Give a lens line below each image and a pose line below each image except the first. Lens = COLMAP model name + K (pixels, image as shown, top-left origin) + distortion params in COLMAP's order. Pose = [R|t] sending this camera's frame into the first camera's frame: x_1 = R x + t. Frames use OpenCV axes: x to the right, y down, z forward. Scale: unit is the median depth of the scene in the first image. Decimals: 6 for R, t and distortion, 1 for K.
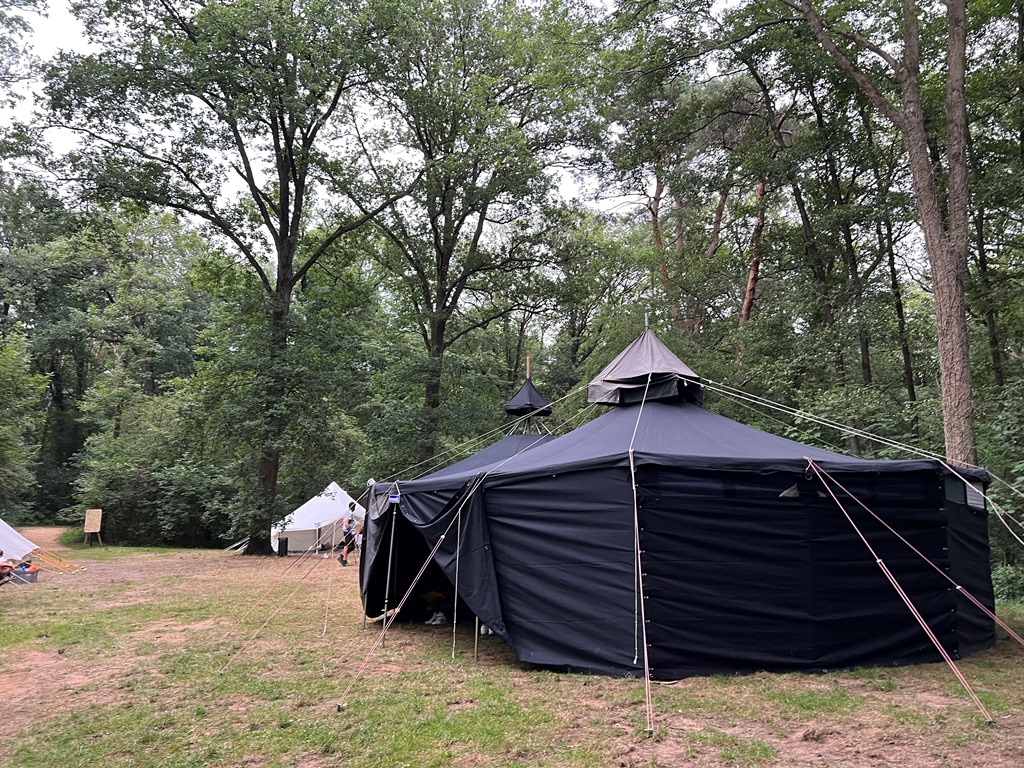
lens RADIAL K [[770.4, 0, 516.7], [0, 770.4, 375.2], [0, 0, 1]] dist [0.053908, -0.053607]
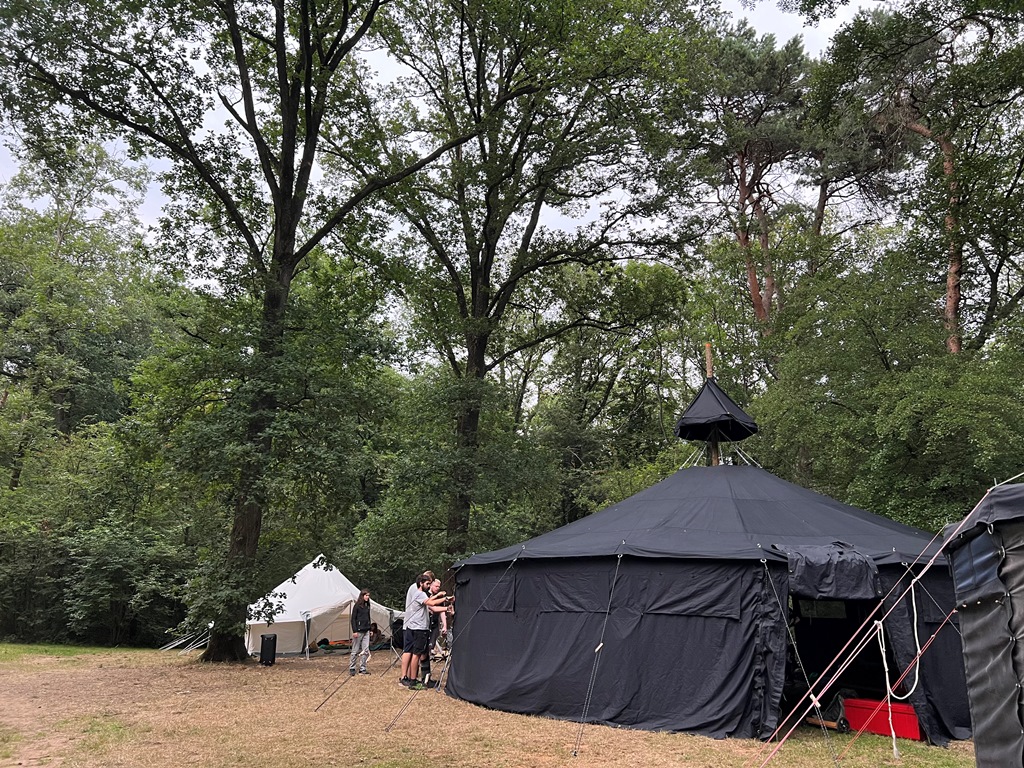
lens RADIAL K [[767.0, 0, 512.0], [0, 767.0, 384.0], [0, 0, 1]] dist [0.047788, -0.053541]
pose [[0.995896, 0.035071, 0.083429, -0.157131], [-0.026420, 0.994370, -0.102622, 0.061929], [-0.086559, 0.099997, 0.991216, 0.319238]]
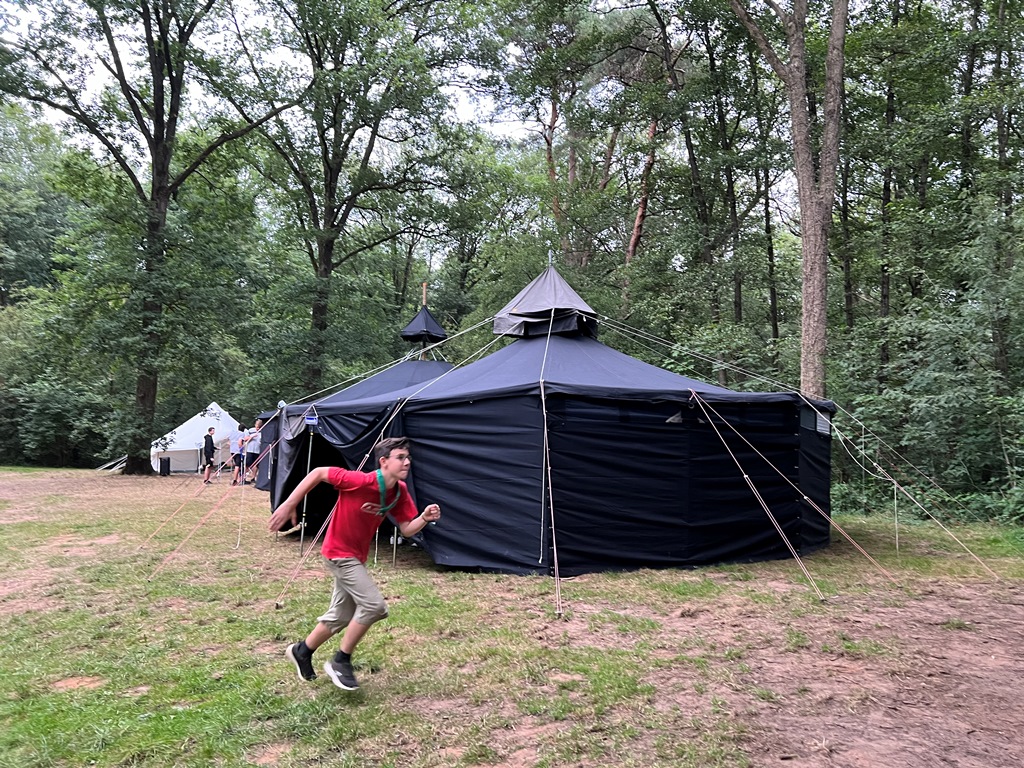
lens RADIAL K [[772.8, 0, 514.2], [0, 772.8, 386.1], [0, 0, 1]] dist [0.061690, -0.063234]
pose [[0.988169, 0.020175, 0.152037, -0.016074], [-0.037032, 0.993366, 0.108871, -0.003767], [-0.148832, -0.113213, 0.982360, -0.024116]]
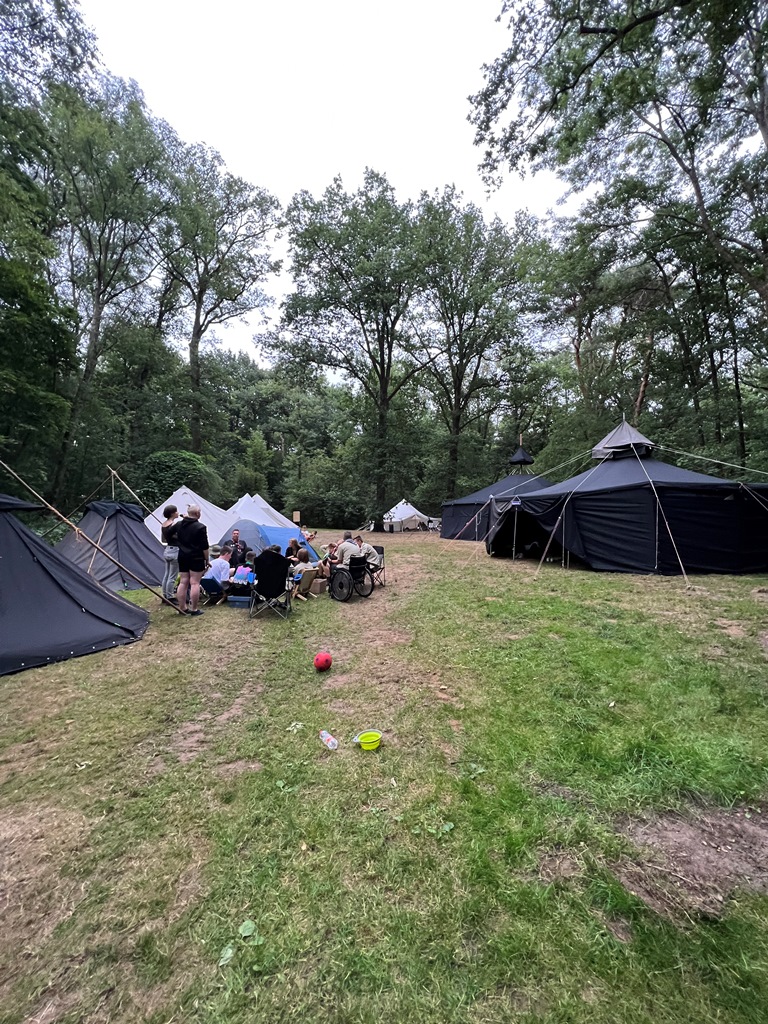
lens RADIAL K [[410.0, 0, 382.2], [0, 410.0, 512.9], [0, 0, 1]] dist [-0.000220, 0.000375]
pose [[0.980653, 0.000723, -0.195751, -0.101804], [0.032289, 0.985698, 0.165400, -0.008488], [0.193071, -0.168521, 0.966605, -0.085595]]
